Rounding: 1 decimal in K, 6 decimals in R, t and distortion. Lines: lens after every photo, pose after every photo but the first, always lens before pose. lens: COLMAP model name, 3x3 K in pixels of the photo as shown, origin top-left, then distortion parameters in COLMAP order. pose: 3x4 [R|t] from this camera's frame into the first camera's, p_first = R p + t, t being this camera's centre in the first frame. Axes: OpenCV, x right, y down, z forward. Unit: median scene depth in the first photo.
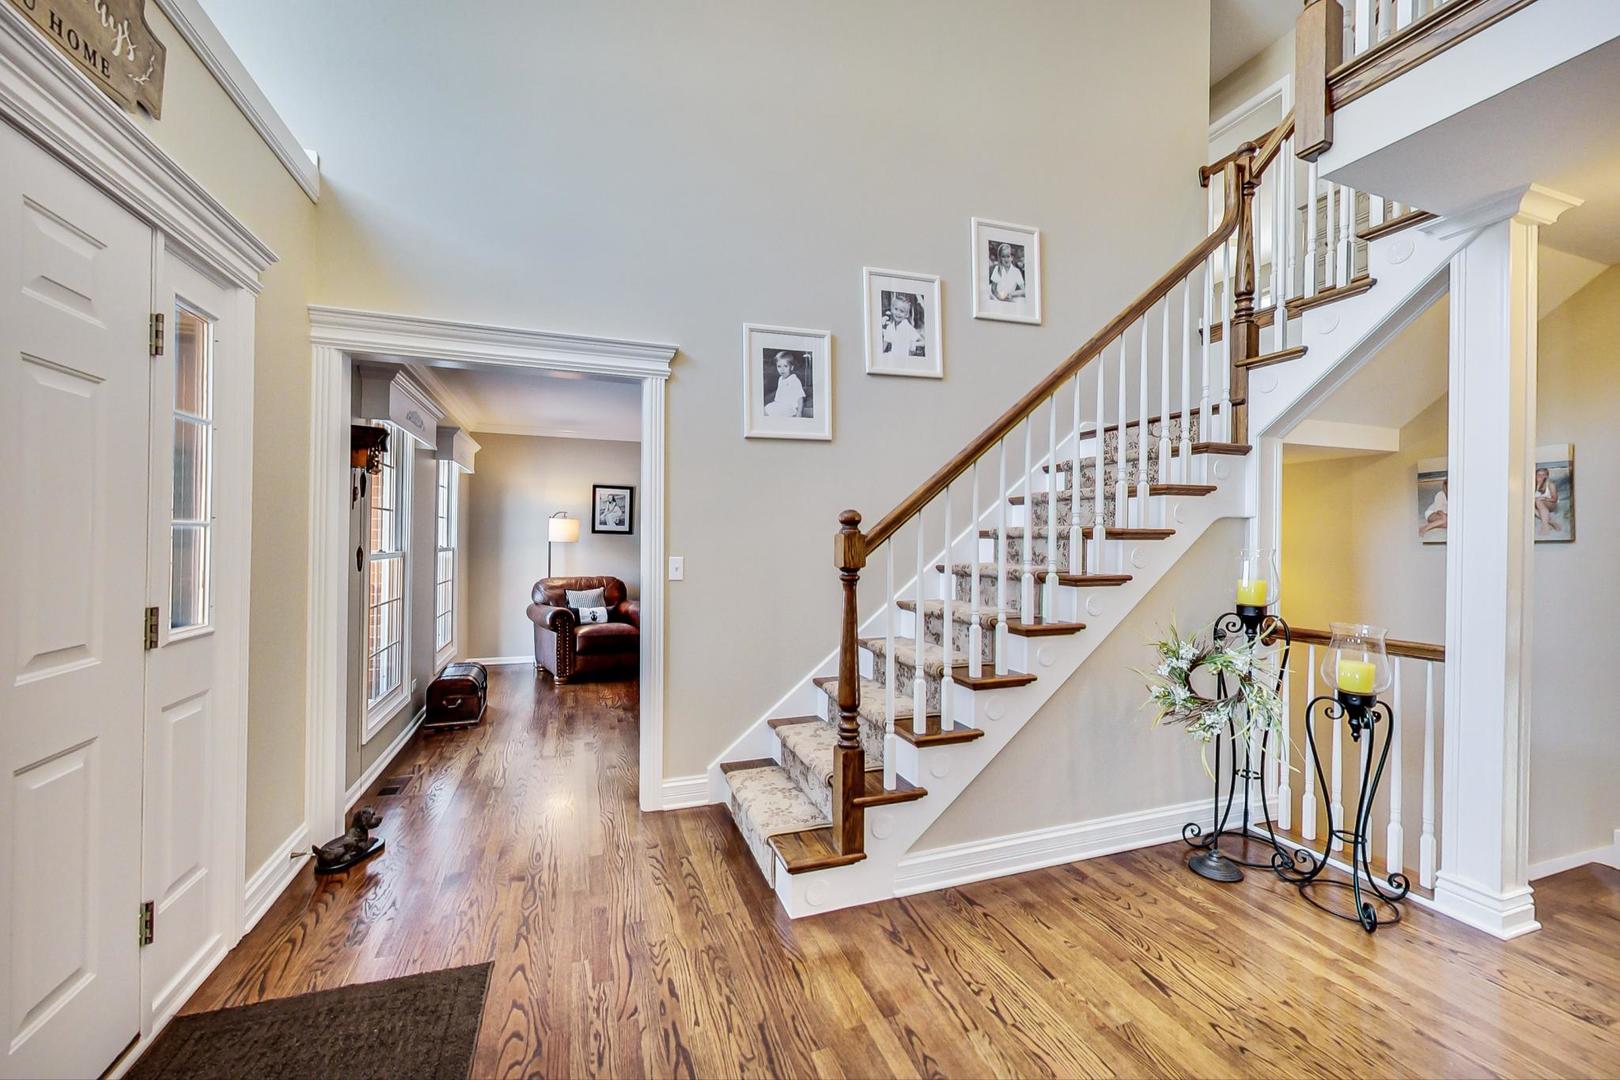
lens RADIAL K [[650.7, 0, 804.6], [0, 650.7, 541.0], [0, 0, 1]] dist [0.000585, -0.000815]
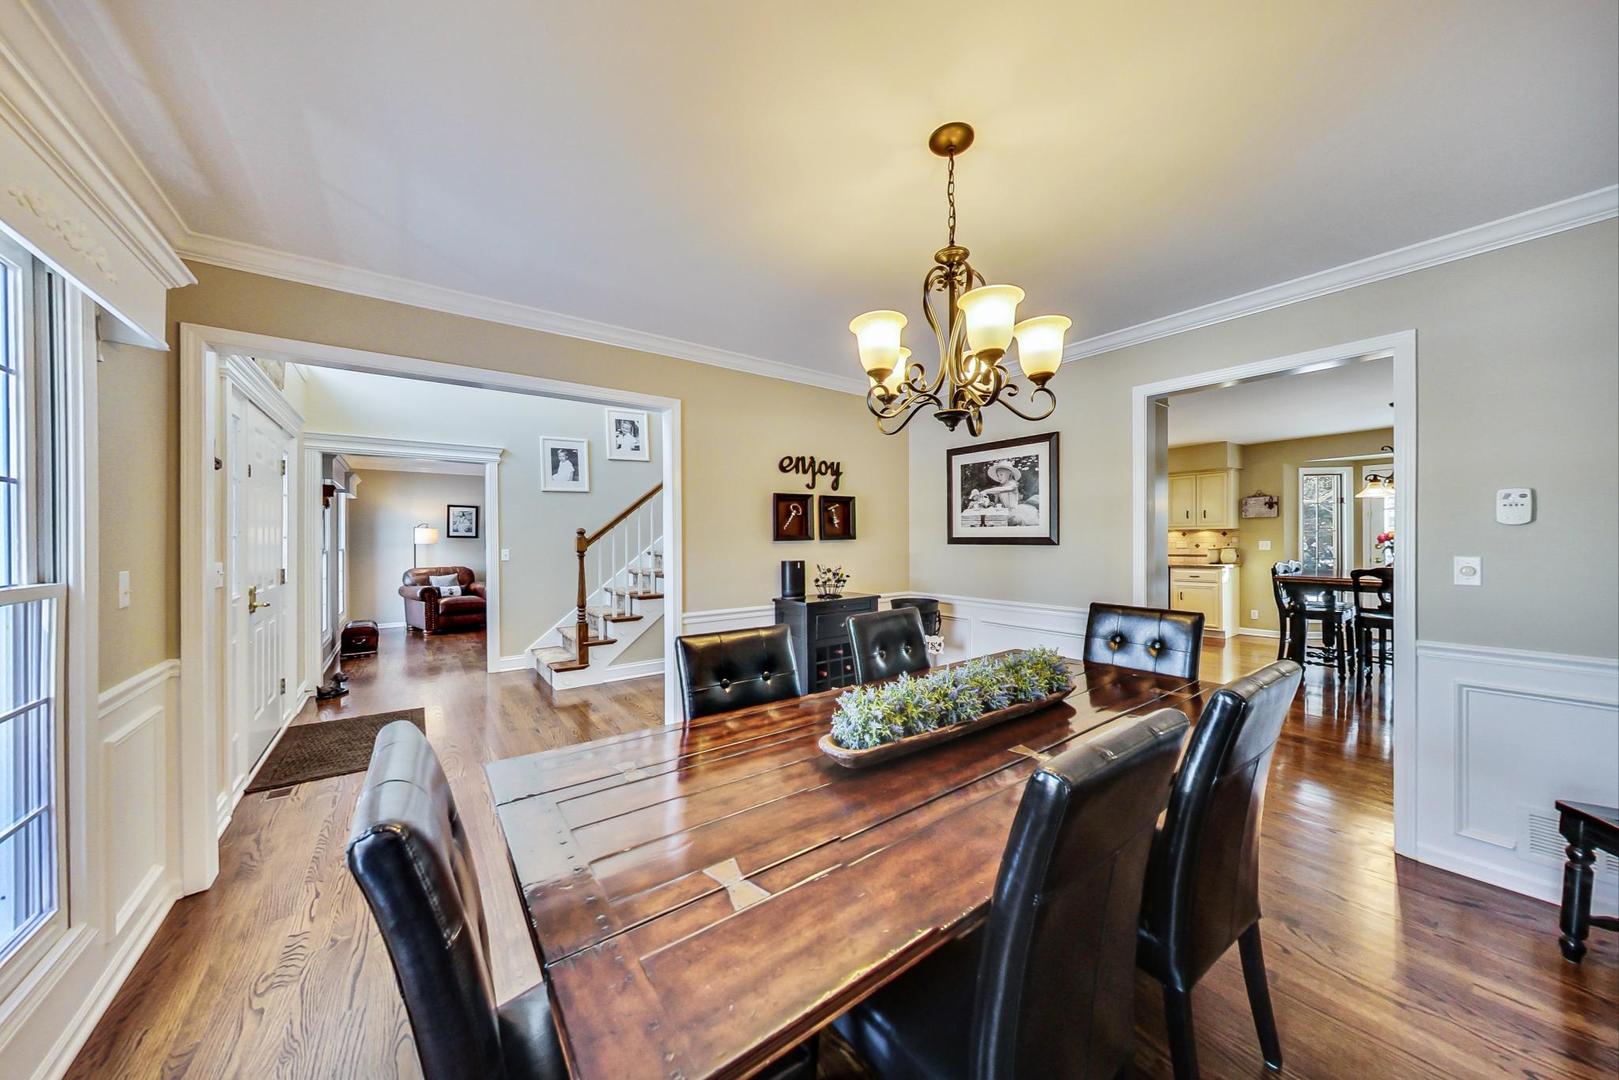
lens RADIAL K [[539.2, 0, 806.3], [0, 539.2, 541.1], [0, 0, 1]] dist [-0.000372, -0.000041]
pose [[0.957312, -0.013878, 0.288722, 0.116885], [0.012983, 0.999903, 0.005015, 0.000704], [-0.288764, -0.001052, 0.957400, -0.475923]]
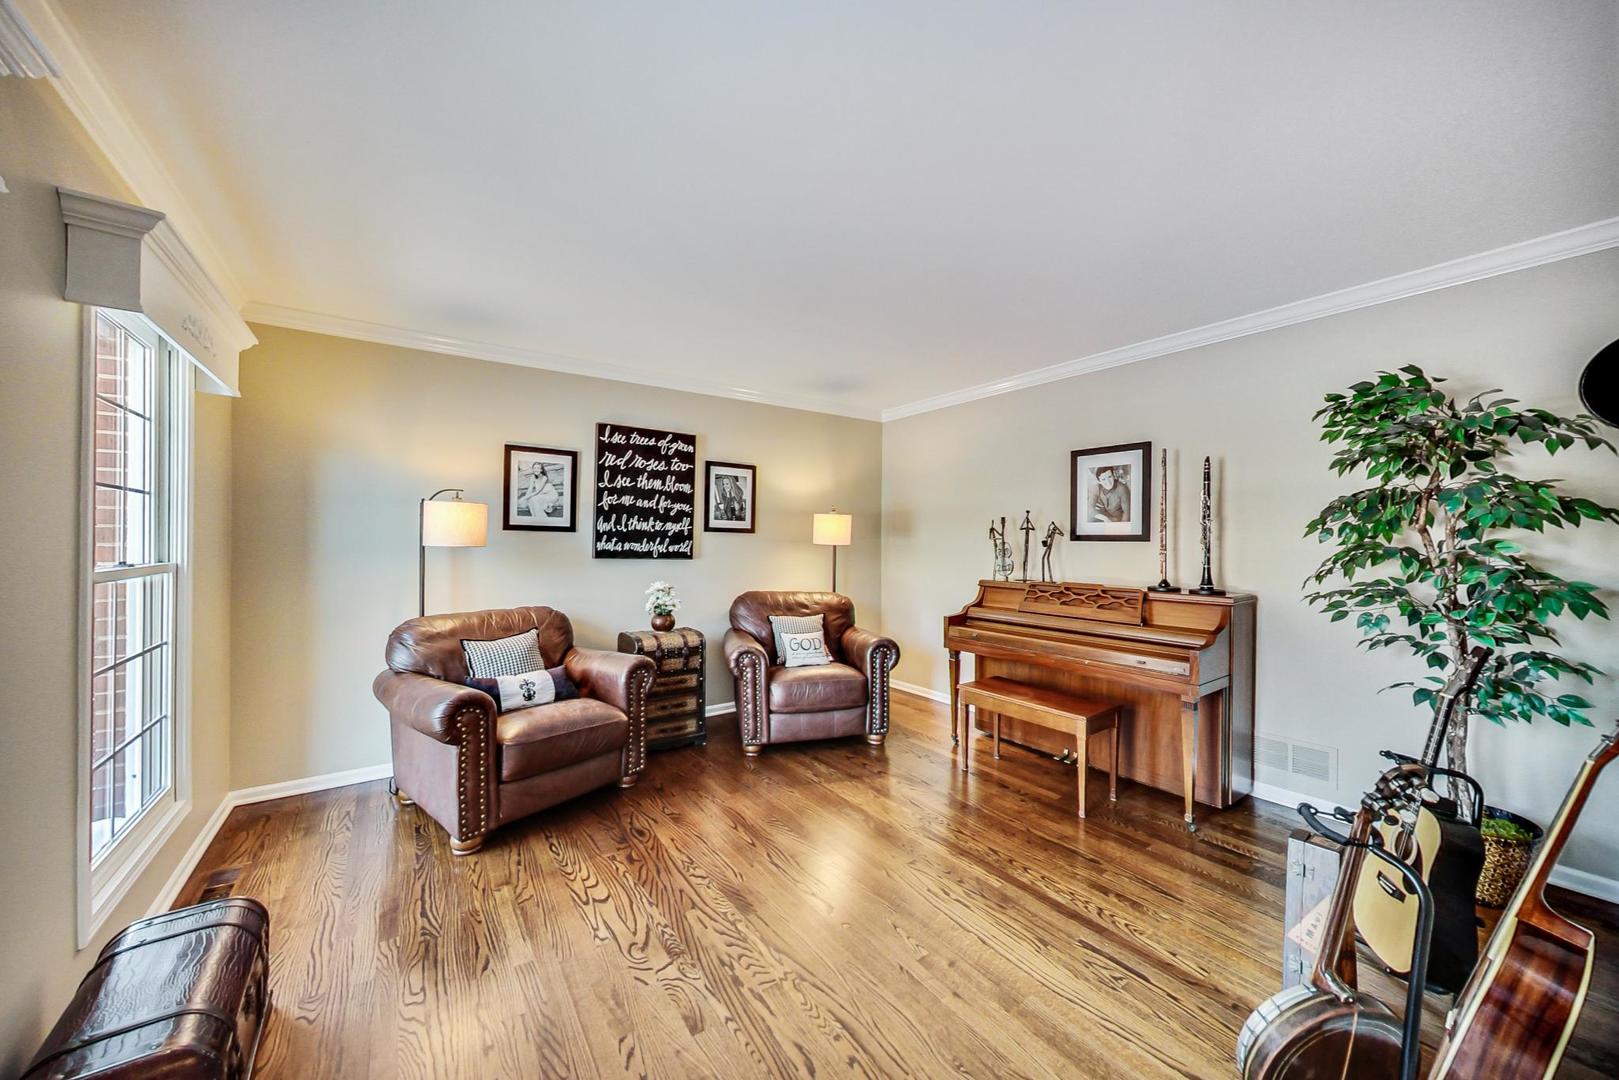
lens RADIAL K [[615.5, 0, 838.6], [0, 615.5, 540.2], [0, 0, 1]] dist [-0.000357, 0.000035]
pose [[0.960079, 0.002857, 0.279715, -0.236210], [-0.003885, 0.999988, 0.003122, -0.007174], [-0.279703, -0.004084, 0.960078, 0.489019]]
